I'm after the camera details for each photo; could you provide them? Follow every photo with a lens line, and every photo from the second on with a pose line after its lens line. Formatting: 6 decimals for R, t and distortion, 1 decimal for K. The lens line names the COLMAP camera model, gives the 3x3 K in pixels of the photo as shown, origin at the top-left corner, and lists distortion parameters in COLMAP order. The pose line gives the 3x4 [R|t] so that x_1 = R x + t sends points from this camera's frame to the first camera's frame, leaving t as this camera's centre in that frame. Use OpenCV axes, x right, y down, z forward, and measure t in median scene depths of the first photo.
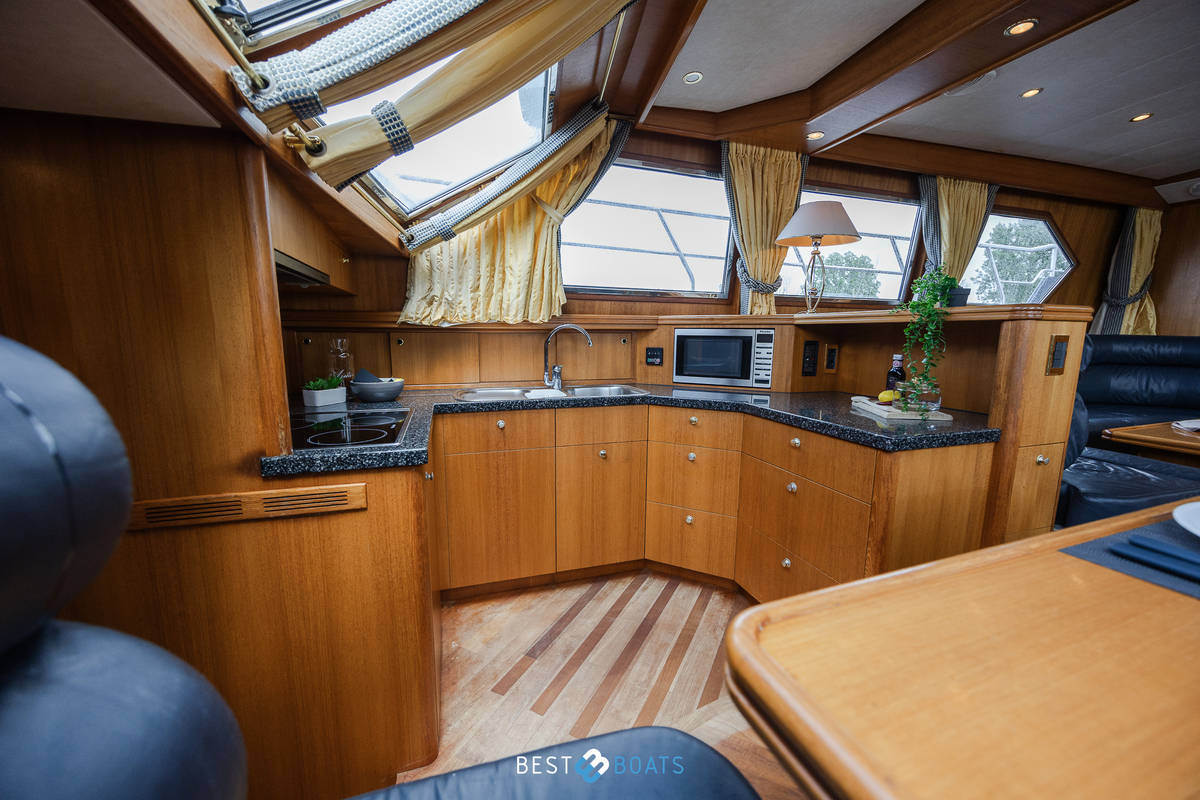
lens RADIAL K [[463.9, 0, 599.4], [0, 463.9, 401.2], [0, 0, 1]] dist [-0.001076, -0.000230]
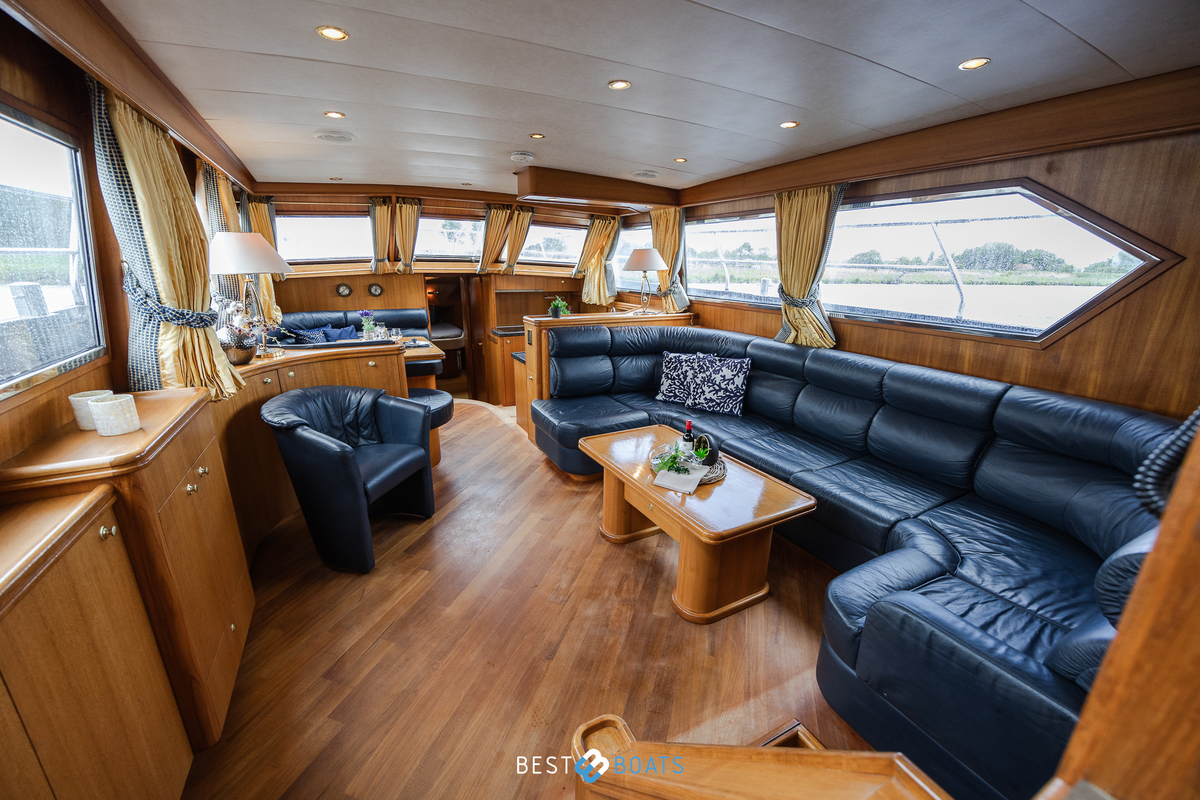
lens RADIAL K [[472.1, 0, 599.0], [0, 472.1, 402.3], [0, 0, 1]] dist [0.000279, 0.000047]
pose [[0.161449, 0.275447, -0.947662, 2.347777], [-0.157189, 0.955178, 0.250852, -0.305604], [0.974282, 0.108462, 0.197509, 0.578055]]
